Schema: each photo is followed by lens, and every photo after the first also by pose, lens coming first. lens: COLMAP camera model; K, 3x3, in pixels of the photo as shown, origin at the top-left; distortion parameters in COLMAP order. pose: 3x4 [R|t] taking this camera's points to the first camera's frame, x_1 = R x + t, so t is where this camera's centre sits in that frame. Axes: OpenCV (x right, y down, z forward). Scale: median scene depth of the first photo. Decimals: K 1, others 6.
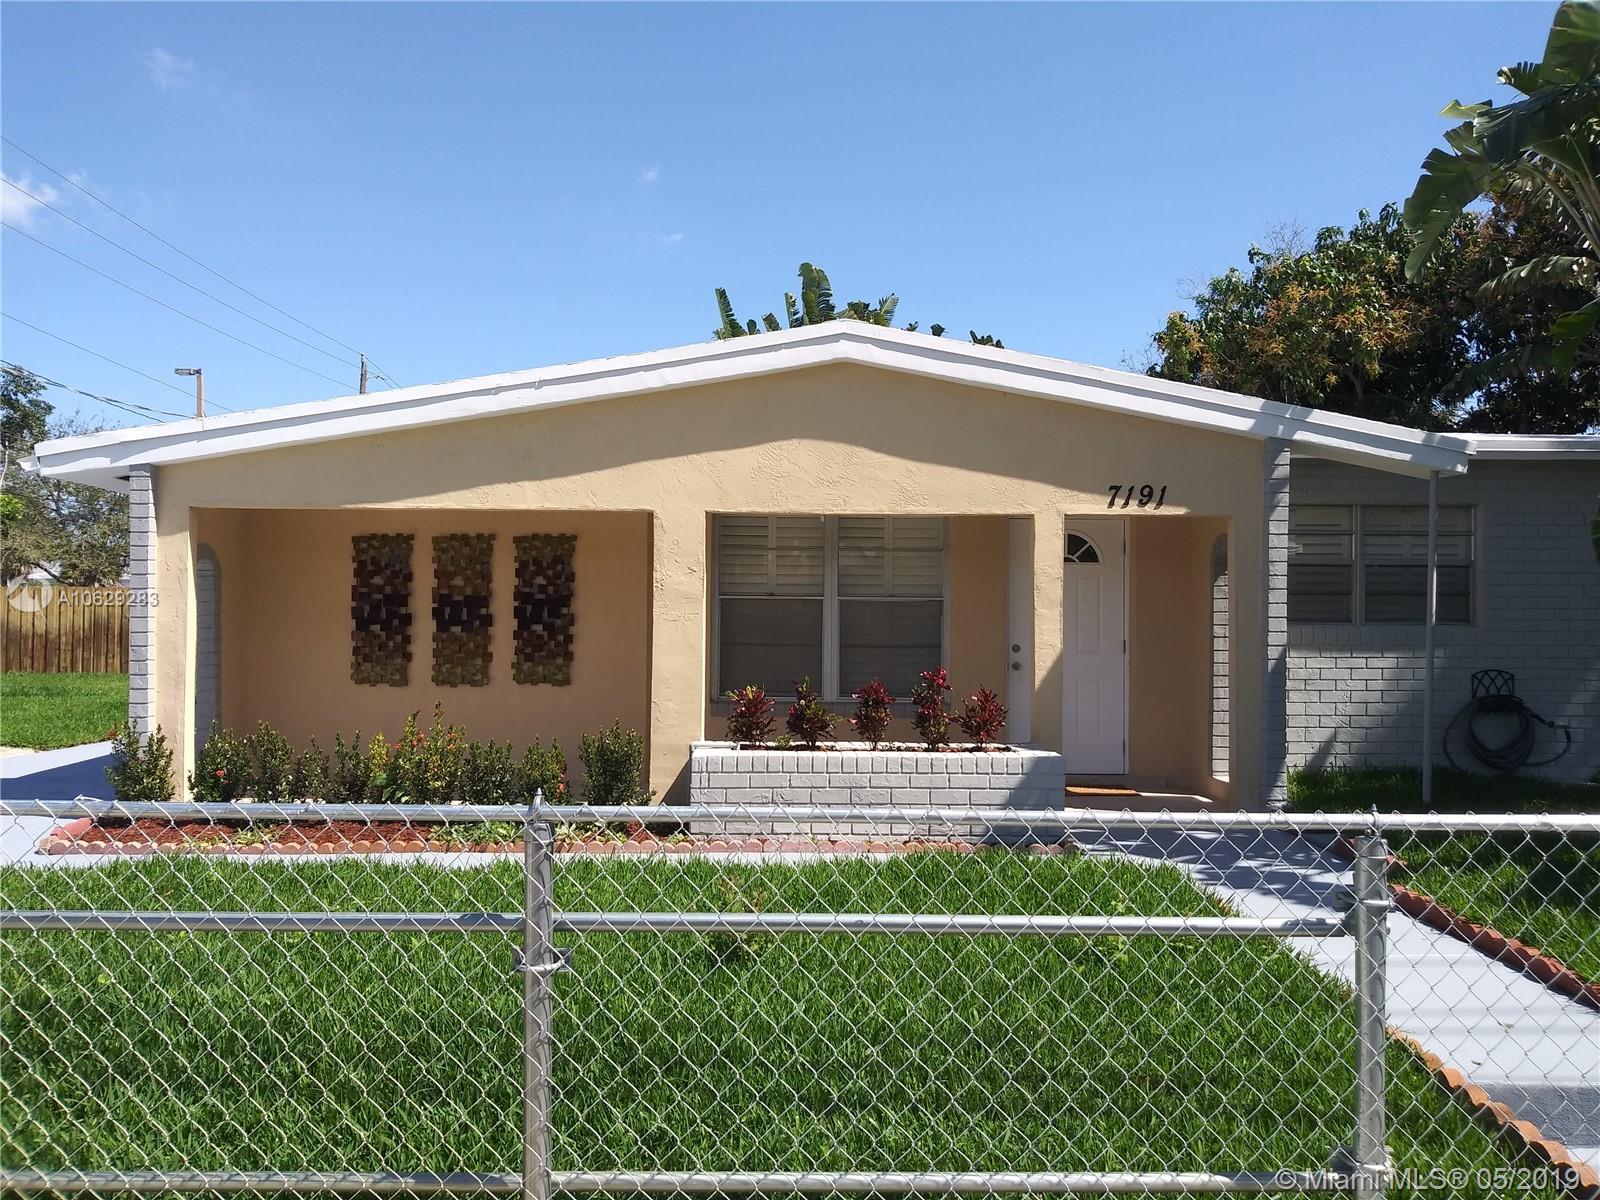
lens RADIAL K [[1246.4, 0, 800.0], [0, 1246.4, 600.0], [0, 0, 1]] dist [0.068527, -0.129393]
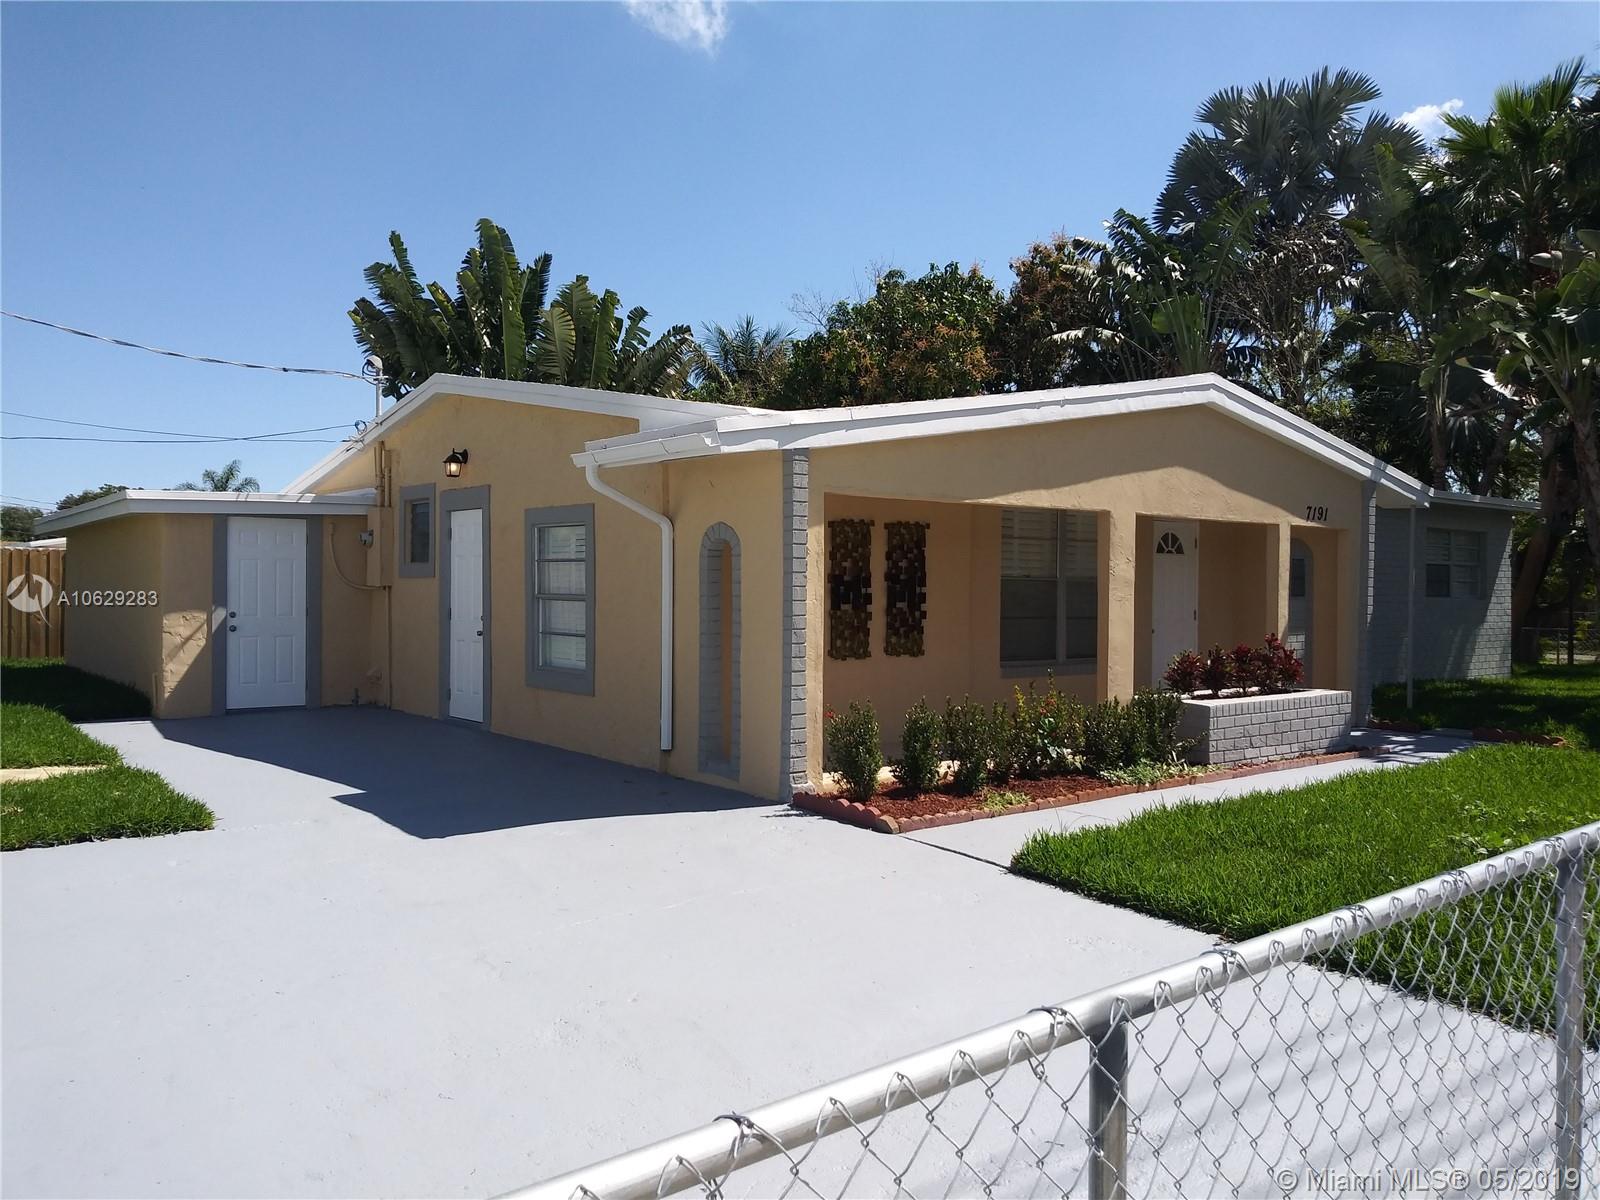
lens RADIAL K [[1246.4, 0, 800.0], [0, 1246.4, 600.0], [0, 0, 1]] dist [0.068527, -0.129393]
pose [[0.789368, -0.005486, 0.613896, -1.106323], [-0.014324, 0.999523, 0.027351, -0.013459], [-0.613753, -0.030383, 0.788913, 0.204031]]
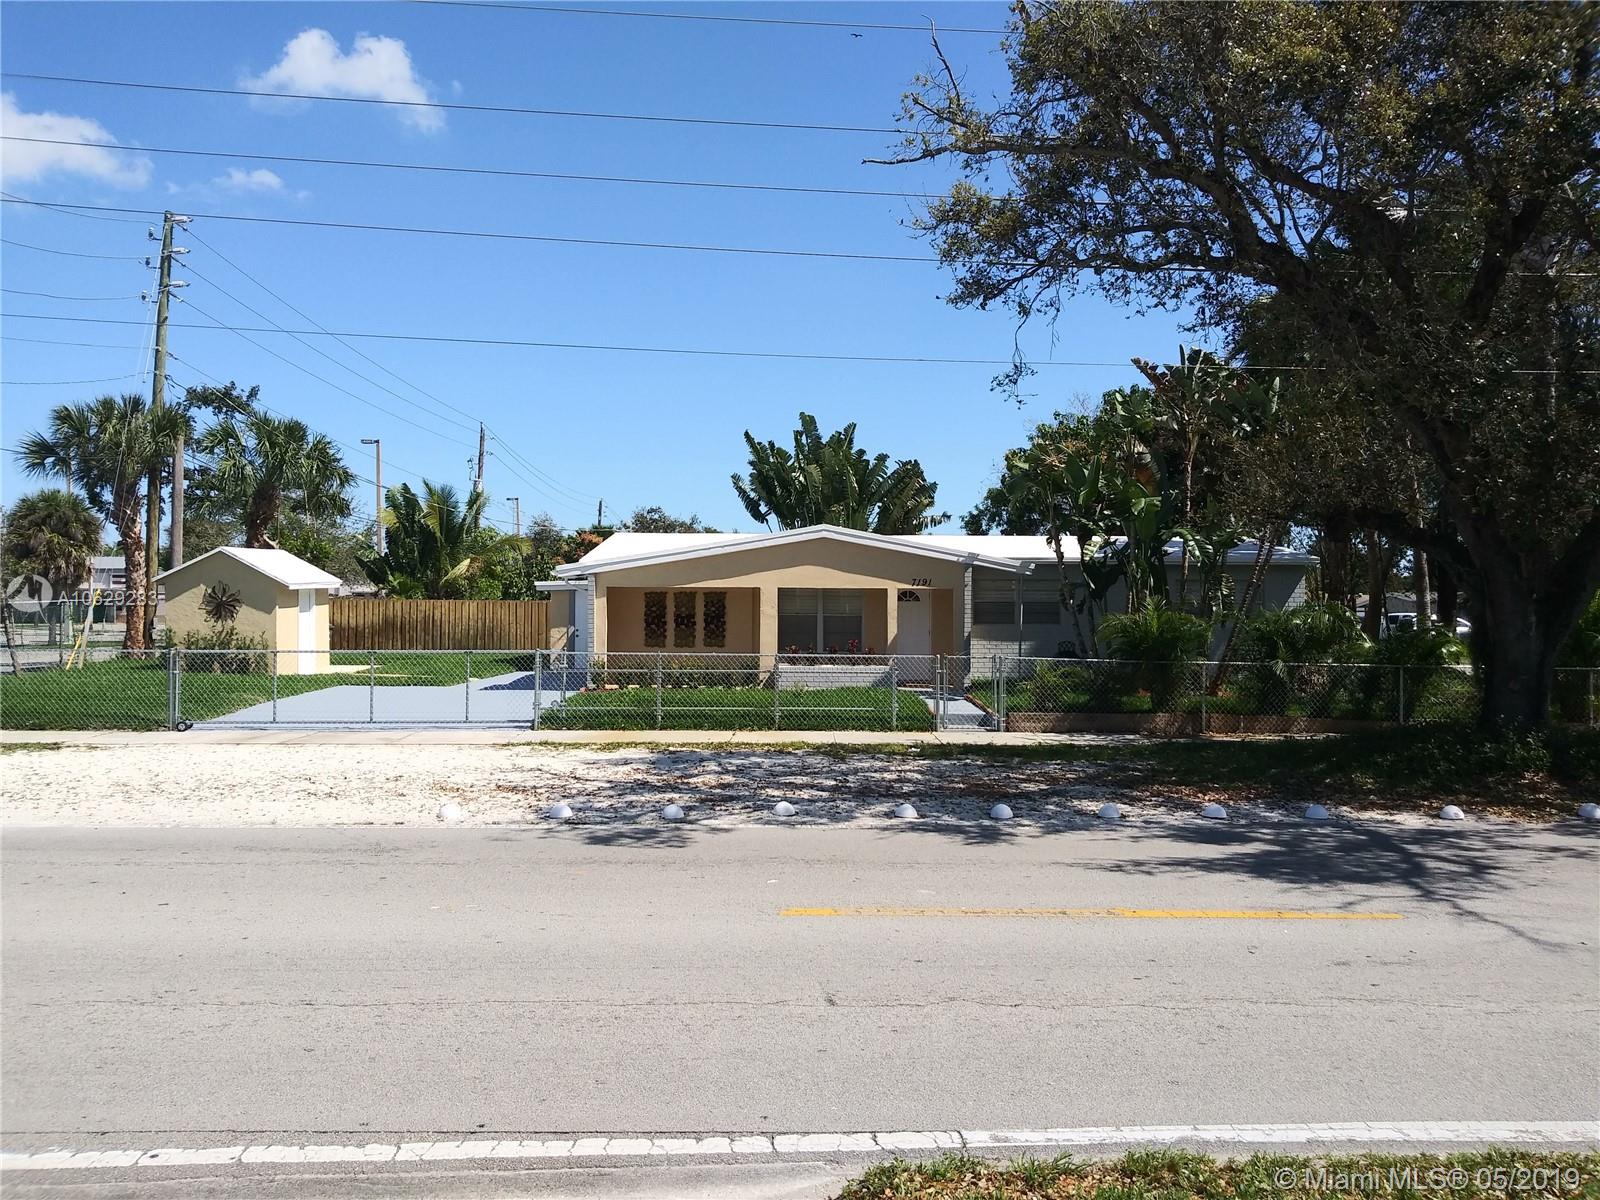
lens RADIAL K [[1232.4, 0, 800.0], [0, 1232.4, 600.0], [0, 0, 1]] dist [0.068320, -0.122292]
pose [[0.999885, -0.002244, 0.015007, -0.067482], [0.002117, 0.999962, 0.008513, -0.066100], [-0.015025, -0.008480, 0.999851, -1.945675]]
